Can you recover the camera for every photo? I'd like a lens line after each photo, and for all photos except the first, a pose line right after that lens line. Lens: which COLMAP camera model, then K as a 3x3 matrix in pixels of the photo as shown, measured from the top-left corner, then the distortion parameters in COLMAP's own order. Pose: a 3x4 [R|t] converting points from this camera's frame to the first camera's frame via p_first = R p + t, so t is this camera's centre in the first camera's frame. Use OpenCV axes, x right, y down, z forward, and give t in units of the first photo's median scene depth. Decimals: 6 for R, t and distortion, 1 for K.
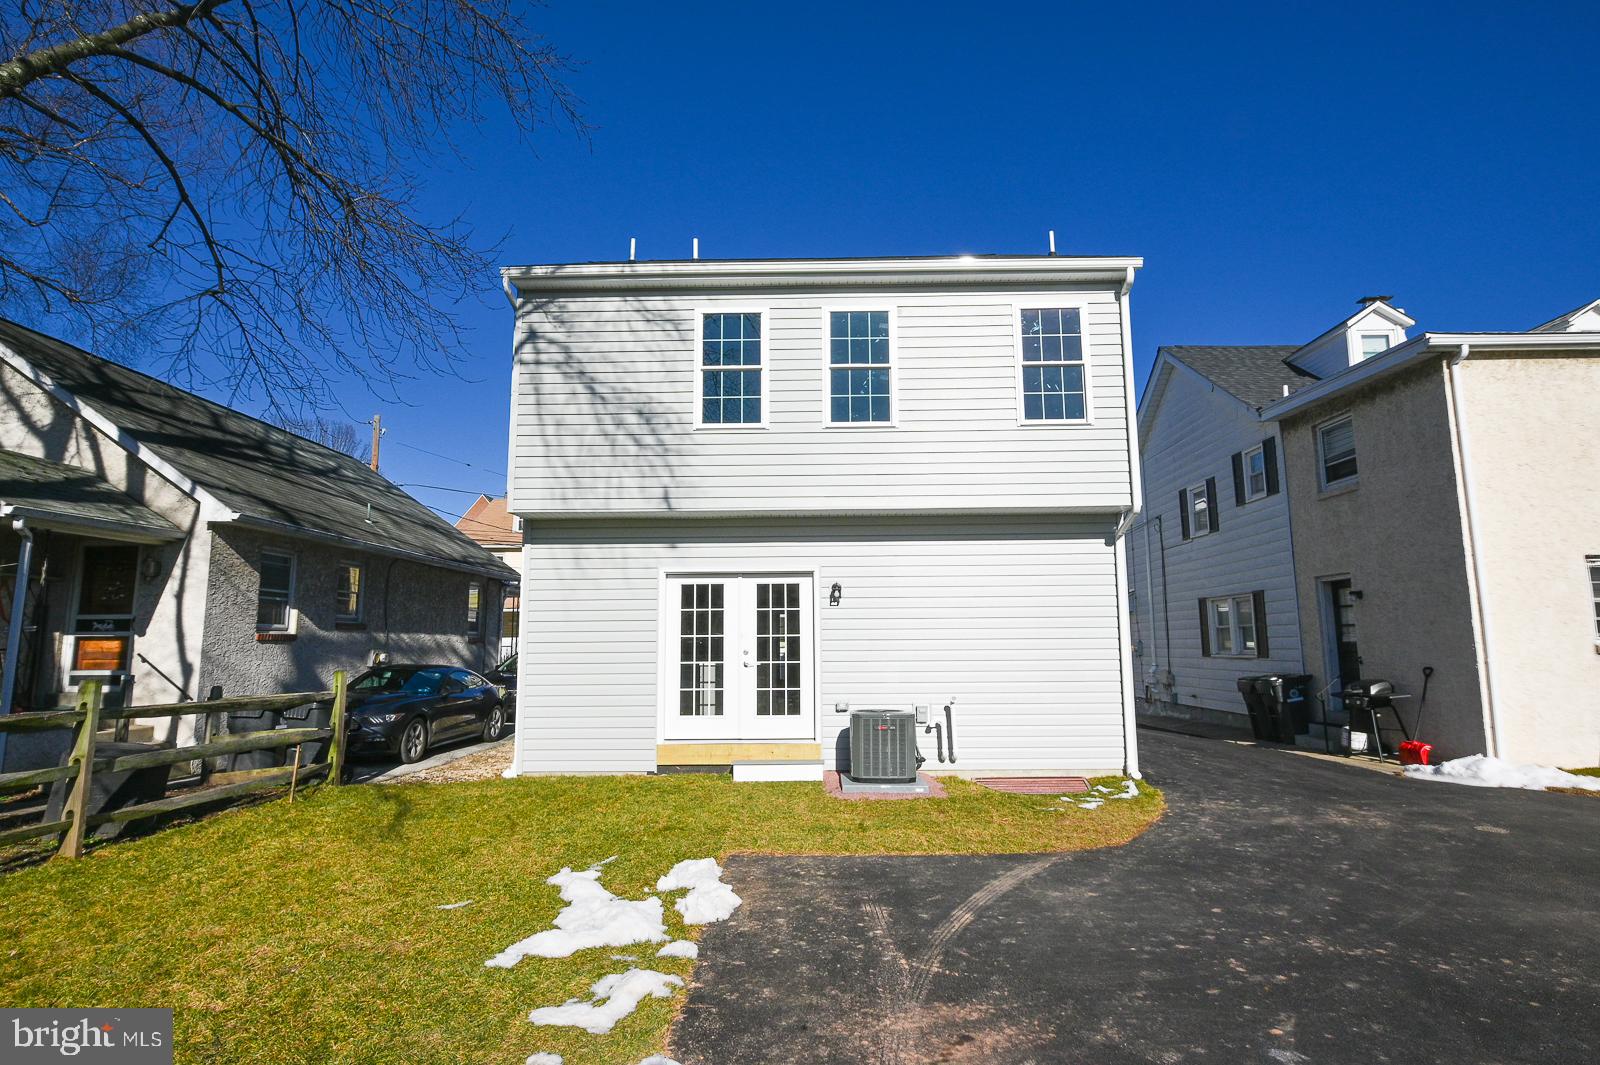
lens RADIAL K [[825.6, 0, 807.7], [0, 825.6, 533.9], [0, 0, 1]] dist [-0.003050, -0.001535]
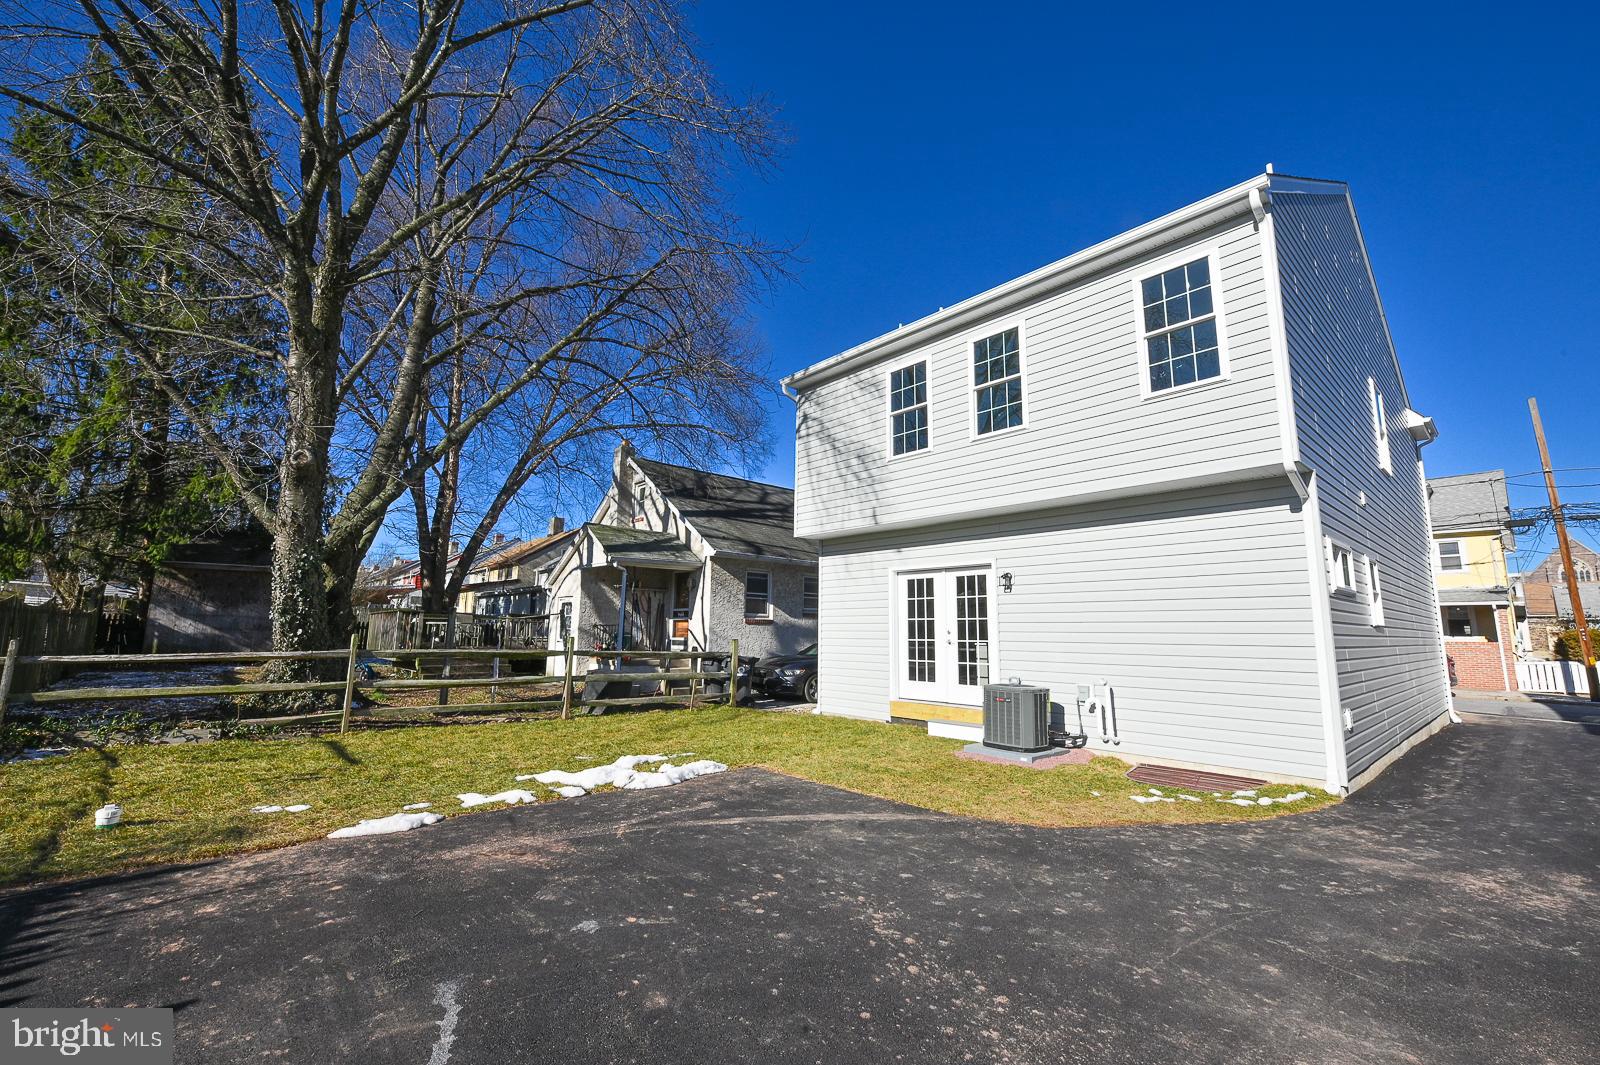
lens RADIAL K [[657.1, 0, 806.5], [0, 657.1, 532.7], [0, 0, 1]] dist [-0.010347, 0.000177]
pose [[0.684715, -0.094613, -0.722644, 0.514487], [0.078034, 0.995355, -0.056379, 0.034945], [0.724622, -0.017788, 0.688917, 0.178252]]
